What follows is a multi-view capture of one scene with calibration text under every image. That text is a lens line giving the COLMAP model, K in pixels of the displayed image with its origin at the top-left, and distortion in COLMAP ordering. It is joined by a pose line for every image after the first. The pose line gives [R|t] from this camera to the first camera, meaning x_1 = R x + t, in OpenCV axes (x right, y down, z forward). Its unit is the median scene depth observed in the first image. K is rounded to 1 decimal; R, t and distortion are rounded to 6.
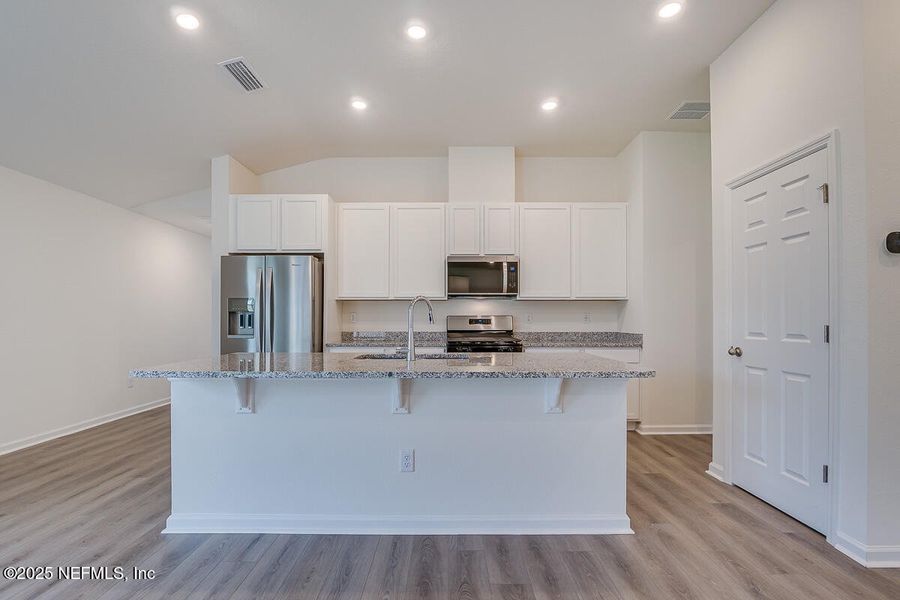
lens RADIAL K [[409.1, 0, 450.1], [0, 409.1, 314.9], [0, 0, 1]] dist [0.001188, 0.000034]
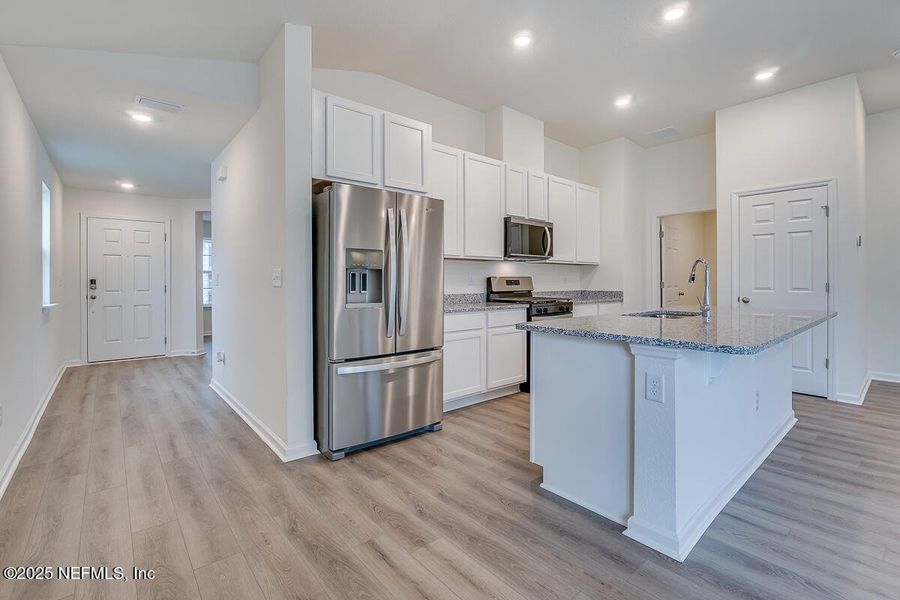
lens RADIAL K [[401.7, 0, 451.0], [0, 401.7, 280.7], [0, 0, 1]] dist [-0.001693, -0.000173]
pose [[0.760611, -0.002648, 0.649203, -0.778056], [-0.003976, 0.999954, 0.008737, 0.003801], [-0.649196, -0.009226, 0.760565, 0.367232]]
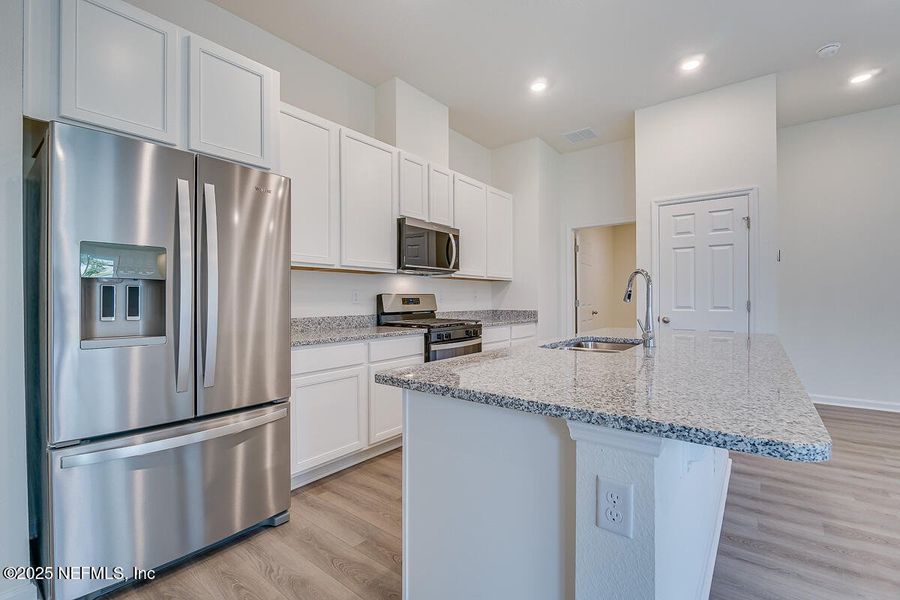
lens RADIAL K [[401.8, 0, 448.7], [0, 401.8, 296.3], [0, 0, 1]] dist [-0.000126, -0.000121]
pose [[0.619381, 0.001662, 0.785089, -0.578905], [-0.004822, 0.999987, 0.001688, 0.005388], [-0.785076, -0.004831, 0.619381, 0.478217]]
